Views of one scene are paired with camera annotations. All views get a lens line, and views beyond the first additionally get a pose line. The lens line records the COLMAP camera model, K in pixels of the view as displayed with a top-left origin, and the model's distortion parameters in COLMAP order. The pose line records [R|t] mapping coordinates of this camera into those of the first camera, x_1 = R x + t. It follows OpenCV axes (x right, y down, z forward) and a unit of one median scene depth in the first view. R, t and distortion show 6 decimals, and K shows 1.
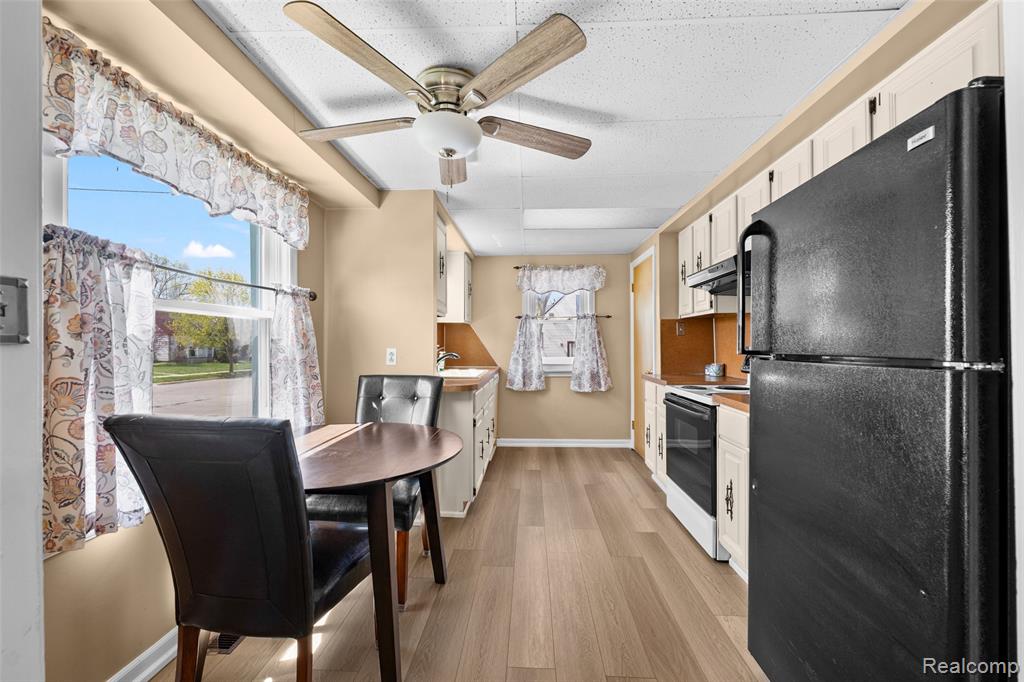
lens RADIAL K [[419.3, 0, 504.7], [0, 419.3, 341.3], [0, 0, 1]] dist [-0.006339, 0.001581]
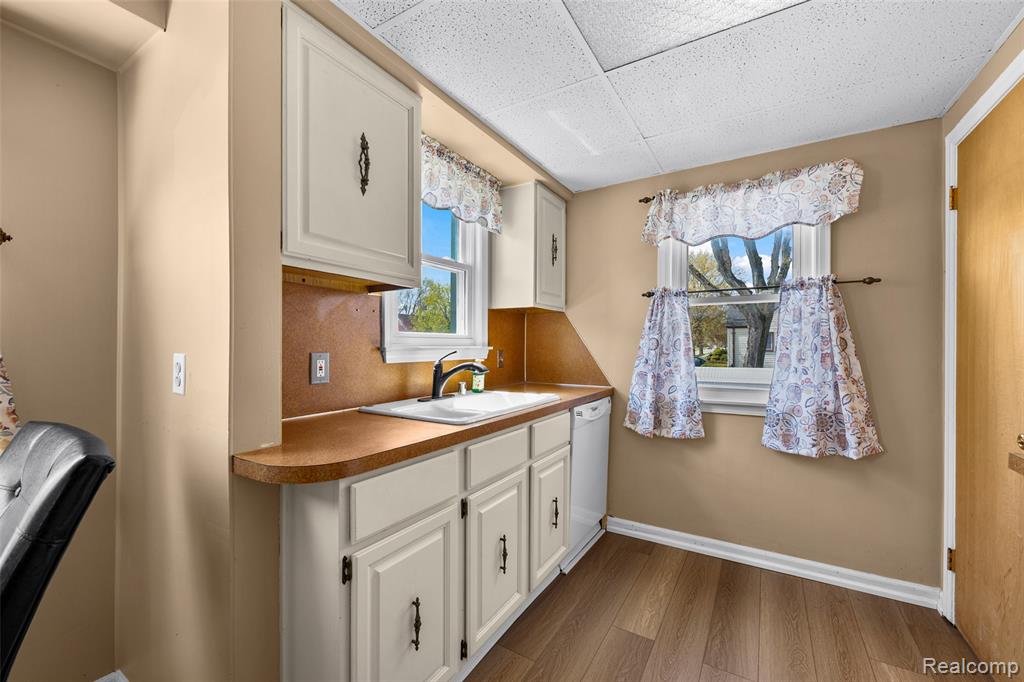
lens RADIAL K [[419.3, 0, 498.6], [0, 419.3, 347.7], [0, 0, 1]] dist [-0.006339, 0.001581]
pose [[0.875679, 0.006022, -0.482856, 0.199080], [-0.001133, 0.999945, 0.010415, 0.005891], [0.482893, -0.008573, 0.875638, 0.733608]]
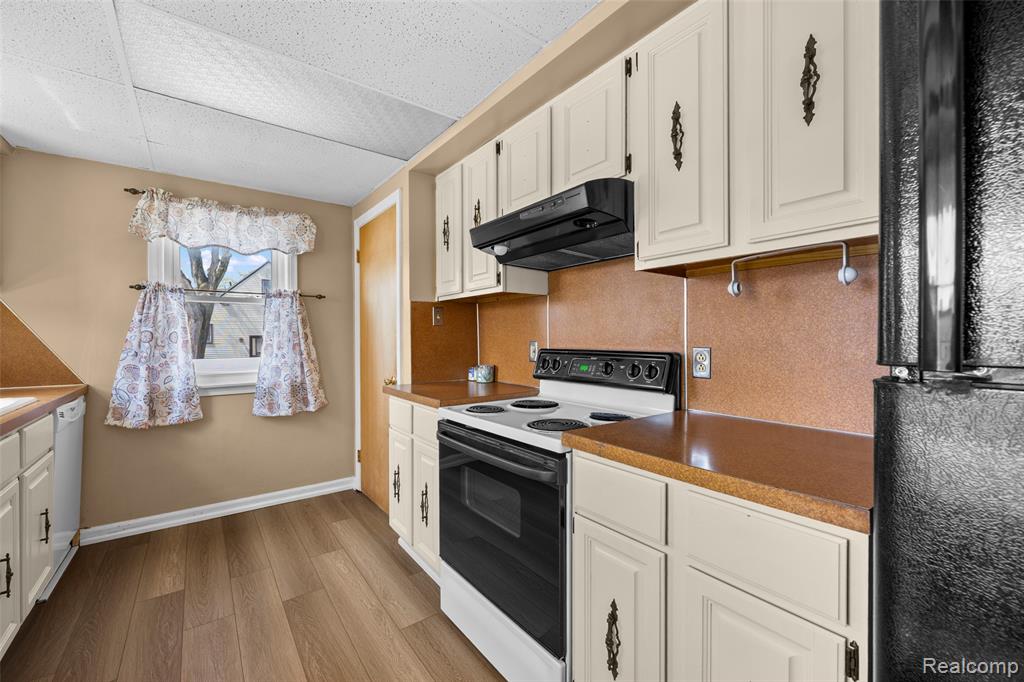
lens RADIAL K [[419.3, 0, 515.1], [0, 419.3, 341.8], [0, 0, 1]] dist [-0.006339, 0.001581]
pose [[0.757533, -0.004585, 0.652781, 0.080278], [-0.003923, 0.999925, 0.011576, 0.004235], [-0.652785, -0.011330, 0.757458, 0.485200]]
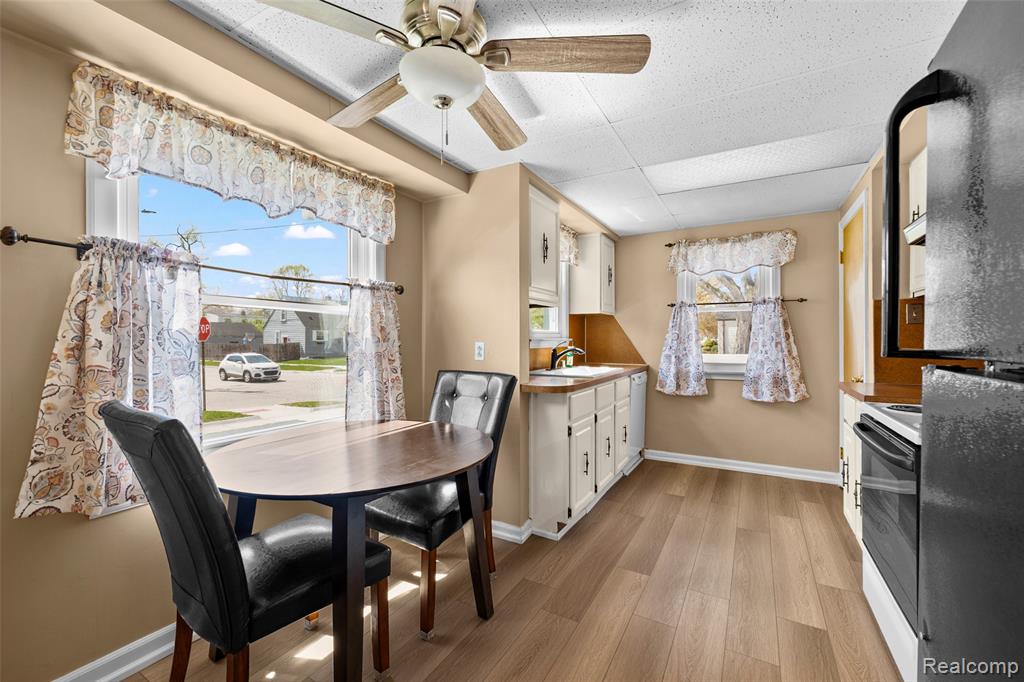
lens RADIAL K [[419.3, 0, 503.8], [0, 419.3, 338.4], [0, 0, 1]] dist [-0.006339, 0.001581]
pose [[0.889465, 0.000906, -0.457003, 0.189635], [0.002393, 0.999975, 0.006641, 0.002220], [0.456998, -0.007000, 0.889440, 0.185448]]
